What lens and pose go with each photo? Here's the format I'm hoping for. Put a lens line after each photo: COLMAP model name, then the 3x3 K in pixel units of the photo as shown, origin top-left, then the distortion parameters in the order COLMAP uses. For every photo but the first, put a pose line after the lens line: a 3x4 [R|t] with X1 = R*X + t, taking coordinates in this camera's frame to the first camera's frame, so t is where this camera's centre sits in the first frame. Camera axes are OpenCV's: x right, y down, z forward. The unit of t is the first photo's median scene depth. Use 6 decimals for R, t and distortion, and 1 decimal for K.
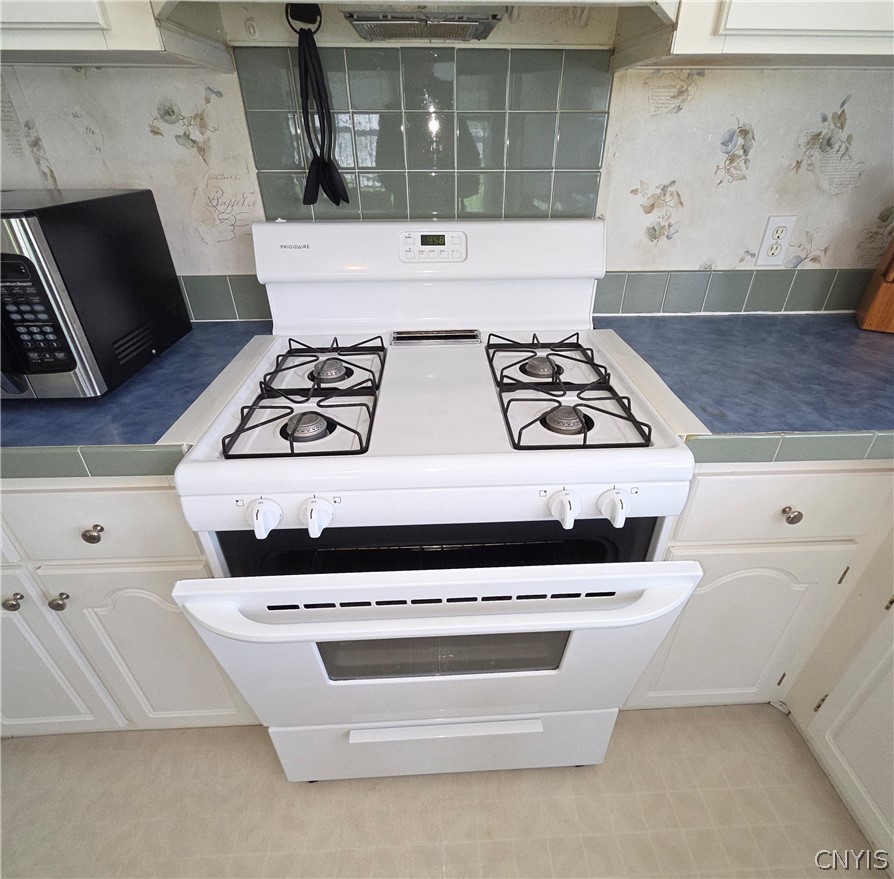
lens RADIAL K [[479.0, 0, 451.5], [0, 479.0, 439.0], [0, 0, 1]] dist [-0.005630, -0.000228]
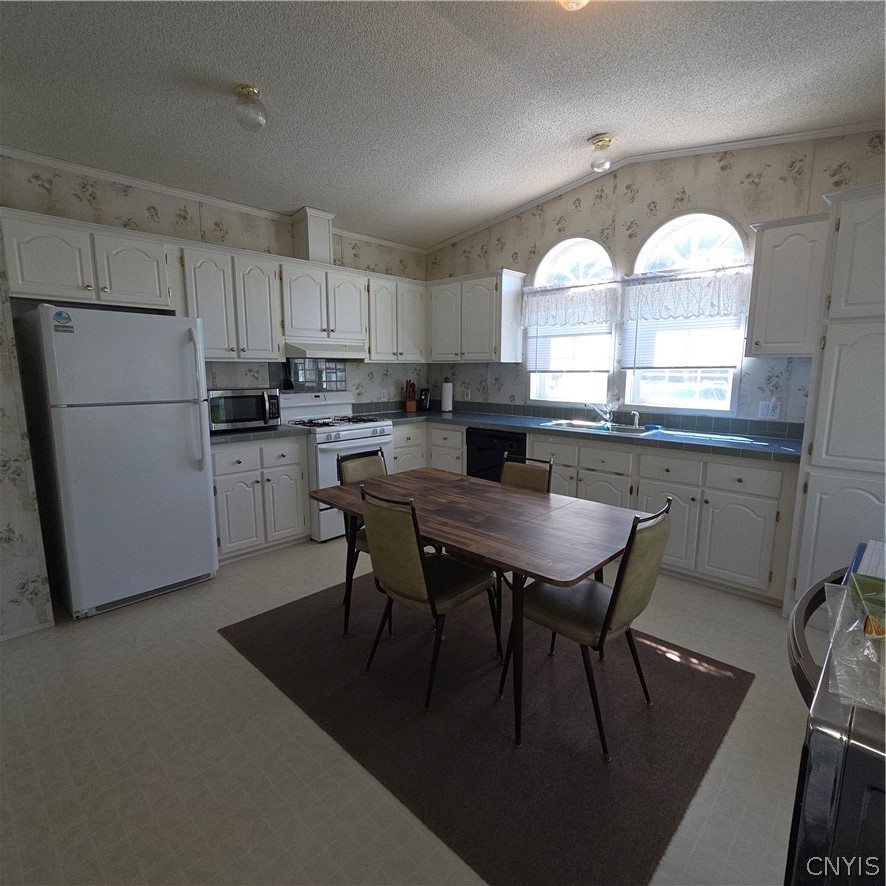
lens RADIAL K [[474.8, 0, 445.1], [0, 474.8, 441.8], [0, 0, 1]] dist [-0.005630, -0.000228]
pose [[0.737451, -0.102943, 0.667509, -1.994137], [0.353114, 0.901248, -0.251122, 1.359261], [-0.575740, 0.420897, 0.700977, -2.352802]]
